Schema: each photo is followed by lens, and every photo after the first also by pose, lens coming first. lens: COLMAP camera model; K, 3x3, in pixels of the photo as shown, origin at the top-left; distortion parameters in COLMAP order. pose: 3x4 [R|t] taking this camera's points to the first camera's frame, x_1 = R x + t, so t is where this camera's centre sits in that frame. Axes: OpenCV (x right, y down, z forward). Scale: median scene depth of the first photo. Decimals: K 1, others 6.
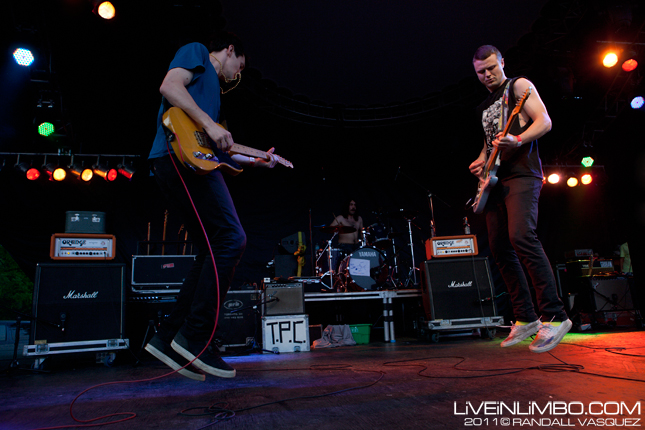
lens RADIAL K [[437.7, 0, 328.0], [0, 437.7, 210.0], [0, 0, 1]] dist [-0.021623, -0.003248]
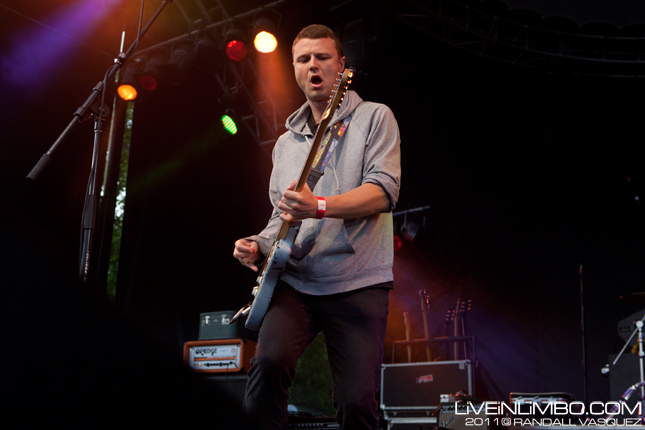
lens RADIAL K [[898.0, 0, 318.2], [0, 898.0, 200.3], [0, 0, 1]] dist [-0.006170, 0.000000]
pose [[0.598464, -0.175984, -0.781582, 0.894112], [0.115658, 0.984334, -0.133076, 0.043775], [0.792757, -0.010755, 0.609443, 0.144529]]
